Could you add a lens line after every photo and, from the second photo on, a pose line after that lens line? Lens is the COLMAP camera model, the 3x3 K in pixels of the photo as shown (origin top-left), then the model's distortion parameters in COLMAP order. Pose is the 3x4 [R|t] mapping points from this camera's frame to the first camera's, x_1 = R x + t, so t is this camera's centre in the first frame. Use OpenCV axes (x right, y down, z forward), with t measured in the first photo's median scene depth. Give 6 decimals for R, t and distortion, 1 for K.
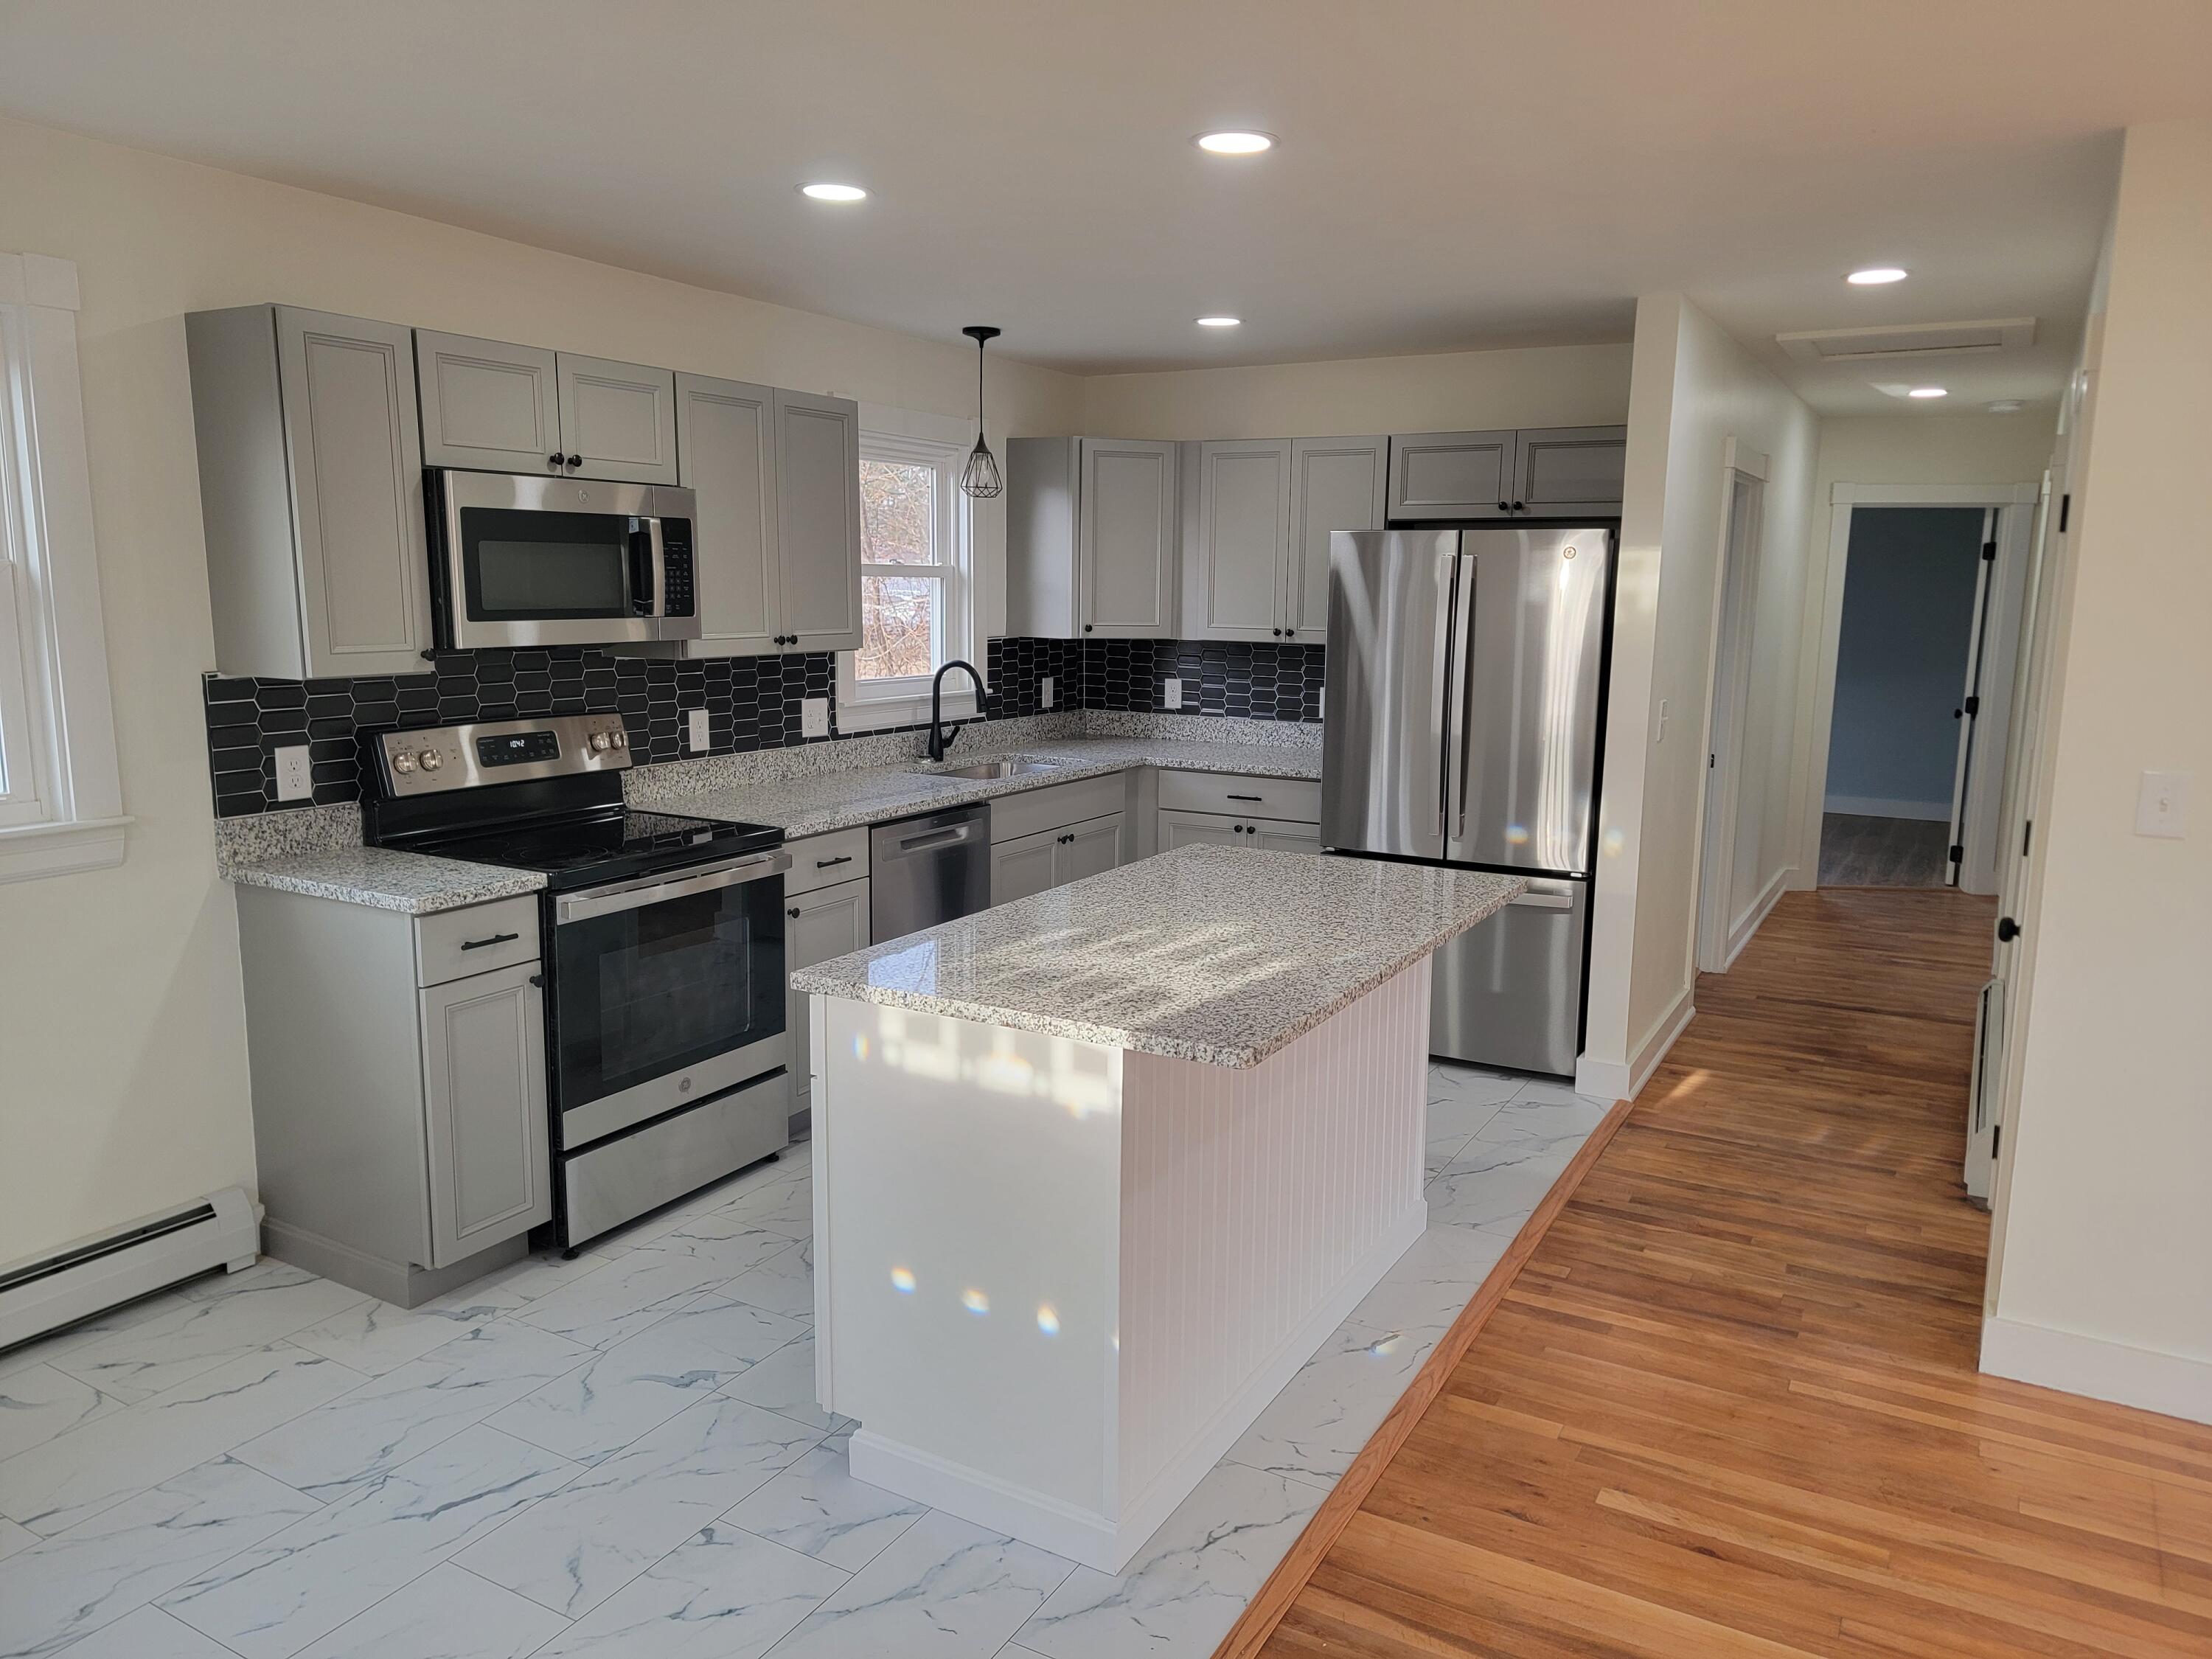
lens RADIAL K [[1568.1, 0, 1153.8], [0, 1568.1, 824.5], [0, 0, 1]] dist [0.119913, -0.093082]
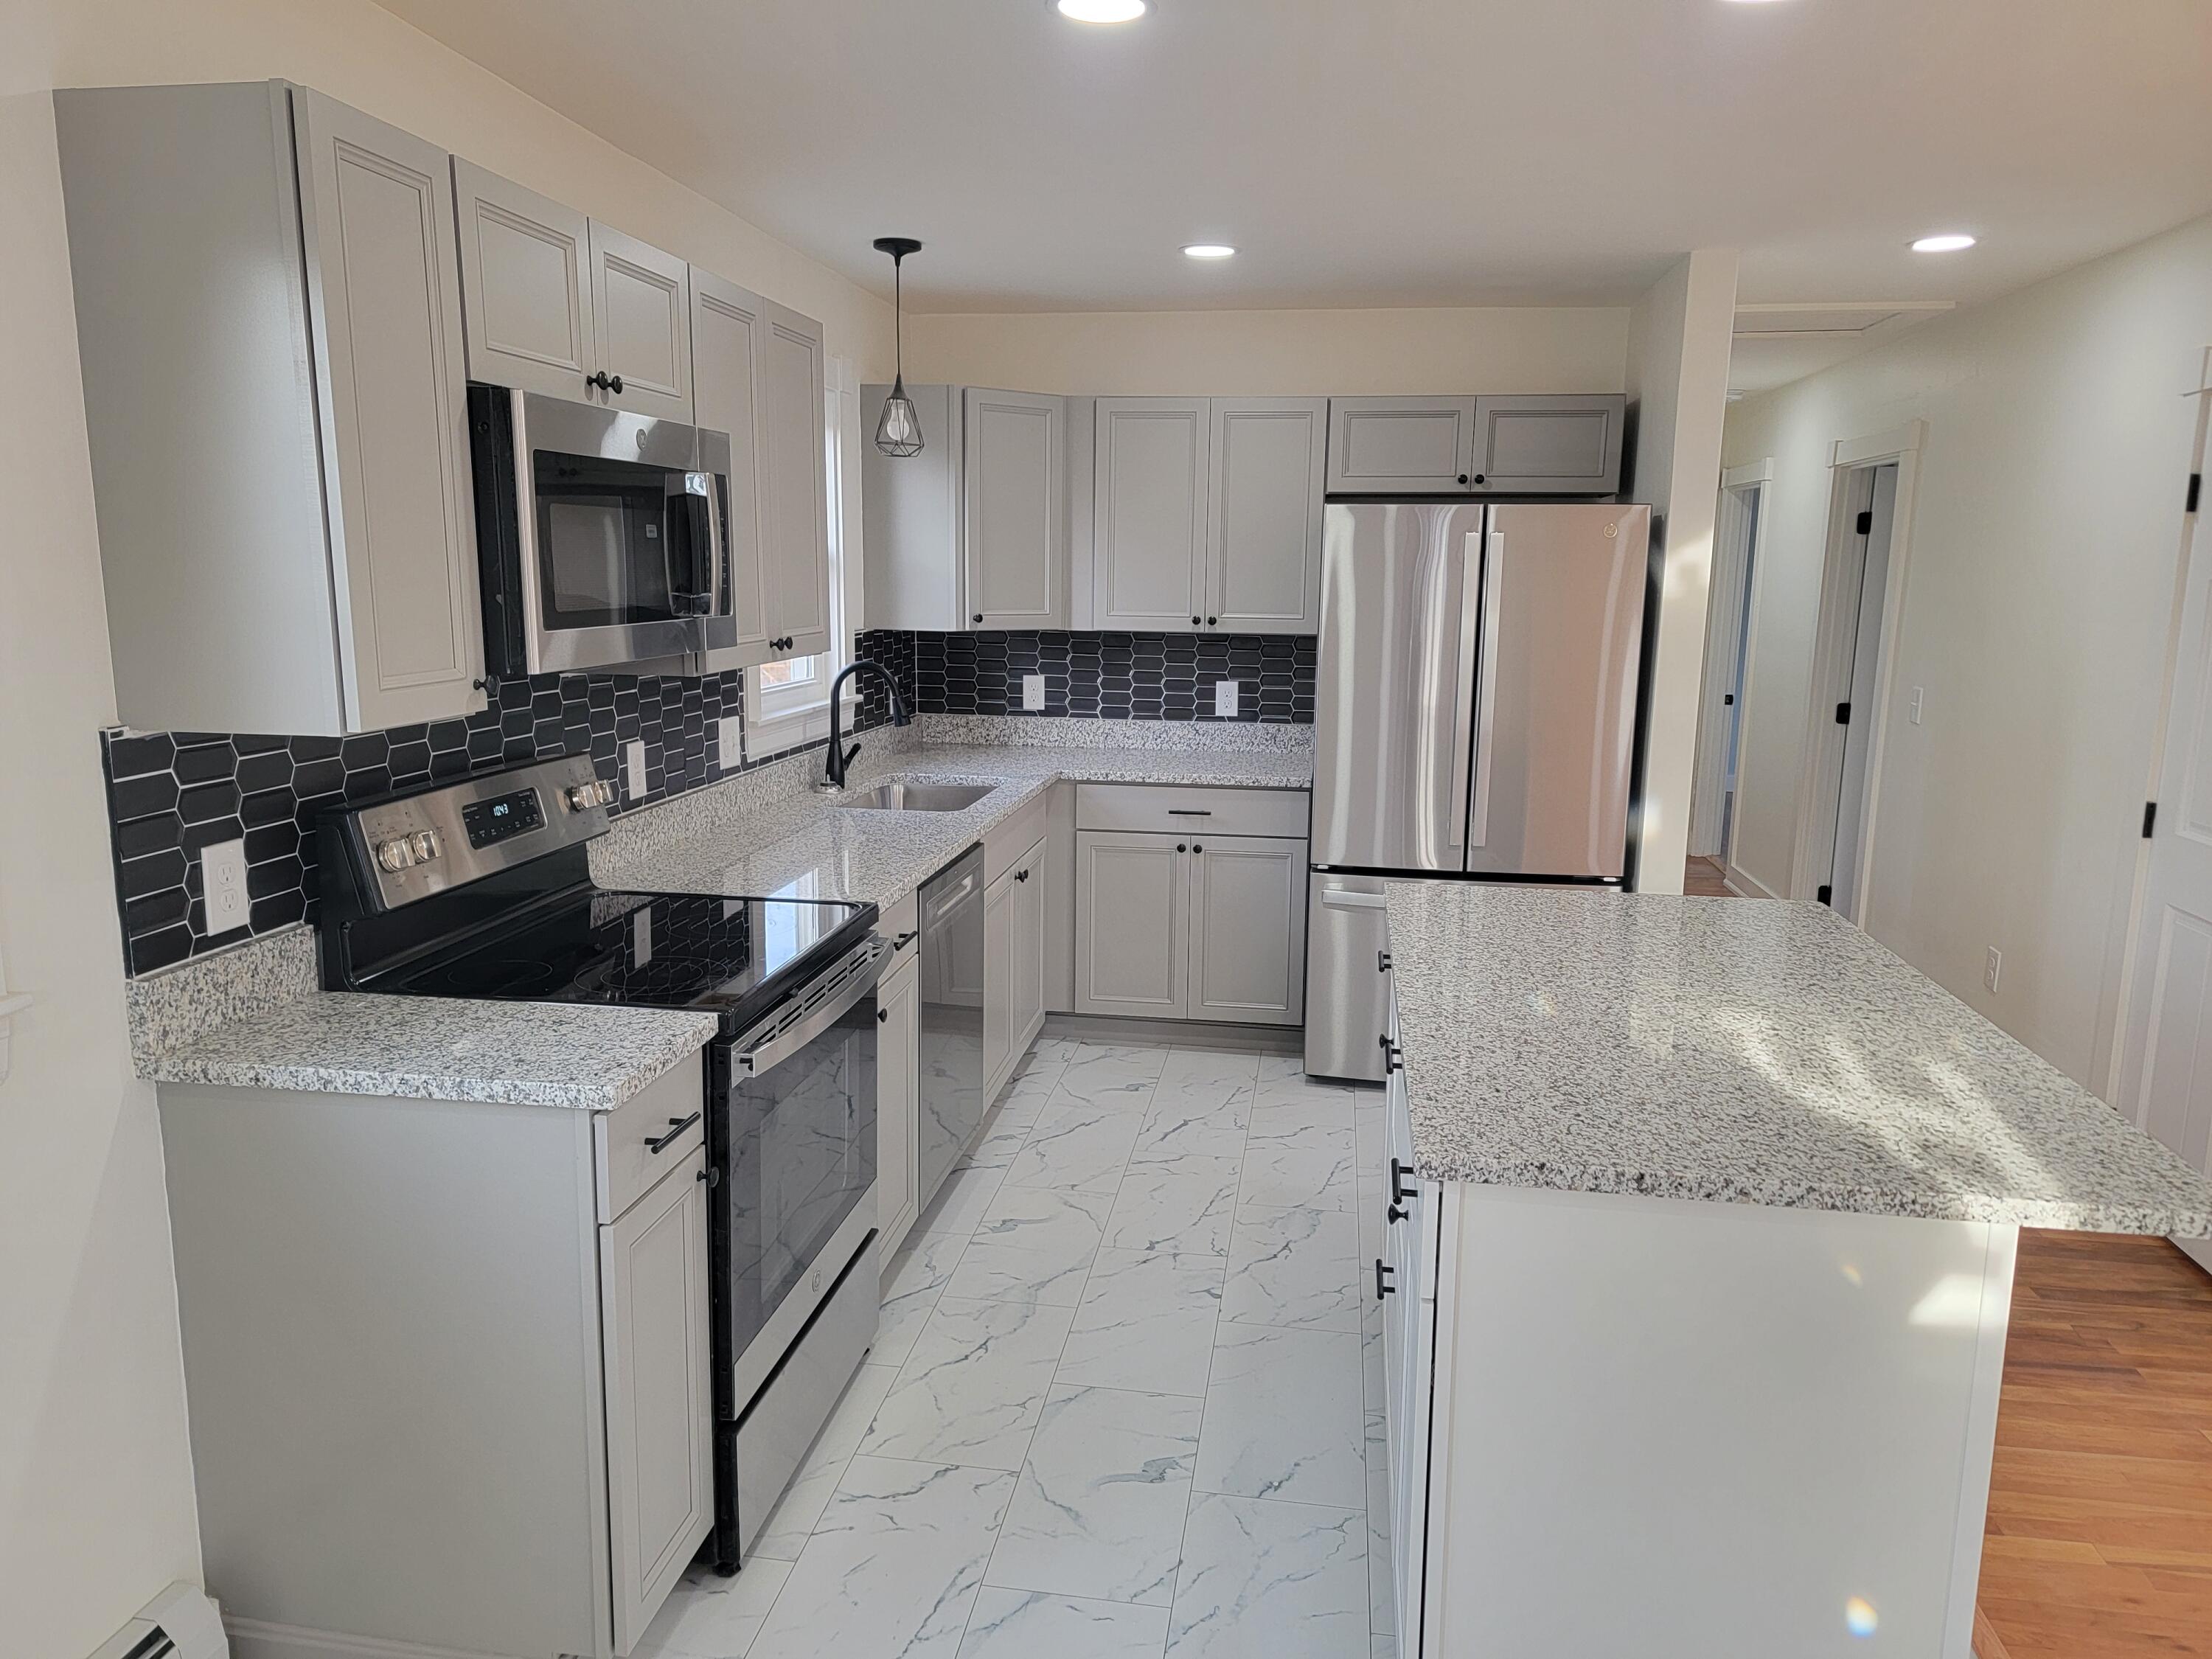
lens RADIAL K [[1547.8, 0, 1113.5], [0, 1547.8, 833.8], [0, 0, 1]] dist [0.099019, -0.079550]
pose [[0.933278, -0.062494, 0.353676, -0.319659], [0.055078, 0.998001, 0.031005, -0.038261], [-0.354907, -0.009456, 0.934854, 0.241466]]
